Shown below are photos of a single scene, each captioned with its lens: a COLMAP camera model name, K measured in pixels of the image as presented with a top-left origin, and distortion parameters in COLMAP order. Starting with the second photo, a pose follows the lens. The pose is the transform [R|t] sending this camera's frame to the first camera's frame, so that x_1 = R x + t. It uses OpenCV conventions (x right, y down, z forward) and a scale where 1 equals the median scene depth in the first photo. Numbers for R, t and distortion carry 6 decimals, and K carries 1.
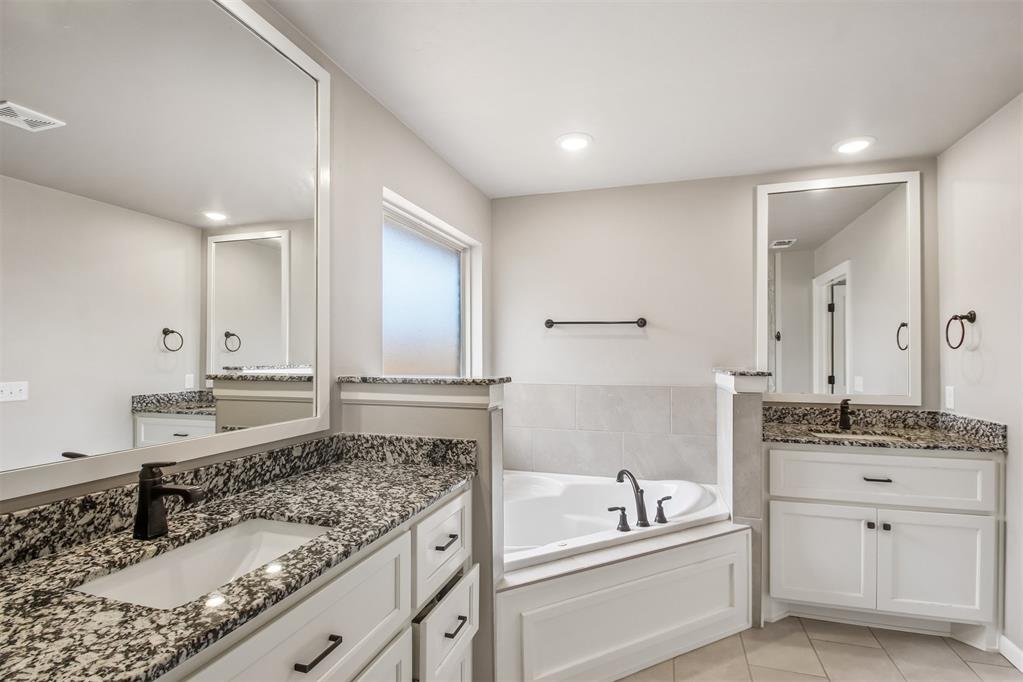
lens RADIAL K [[472.3, 0, 555.4], [0, 472.3, 348.1], [0, 0, 1]] dist [0.005058, -0.000523]
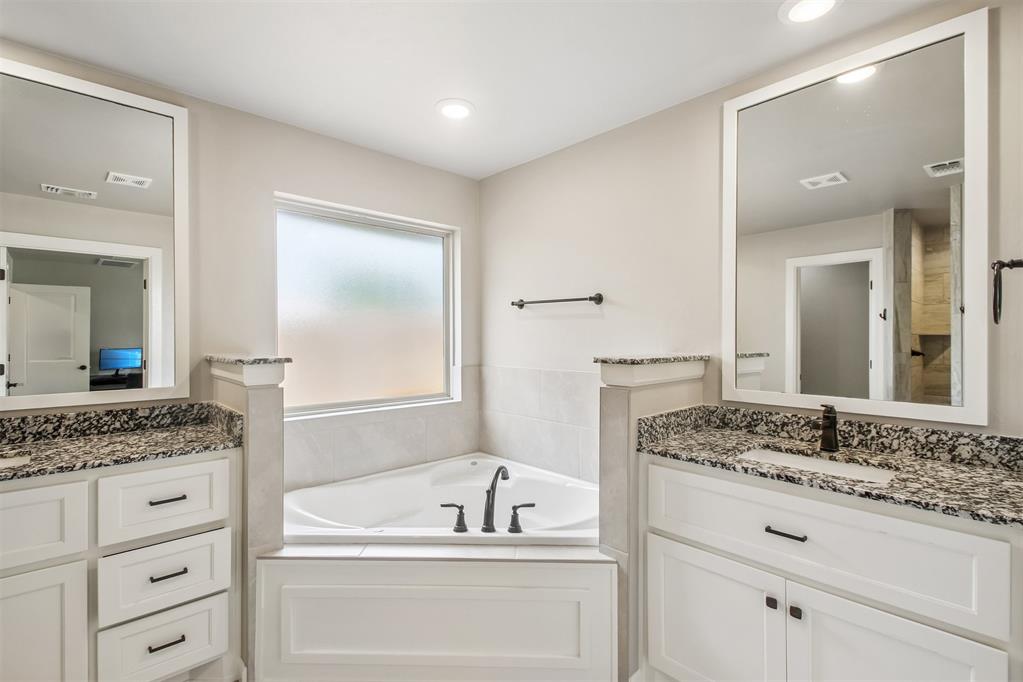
lens RADIAL K [[472.3, 0, 517.4], [0, 472.3, 341.1], [0, 0, 1]] dist [0.005058, -0.000523]
pose [[0.862823, 0.000942, -0.505506, 0.700660], [0.009552, 0.999789, 0.018167, 0.007142], [0.505416, -0.020503, 0.862632, 0.285482]]
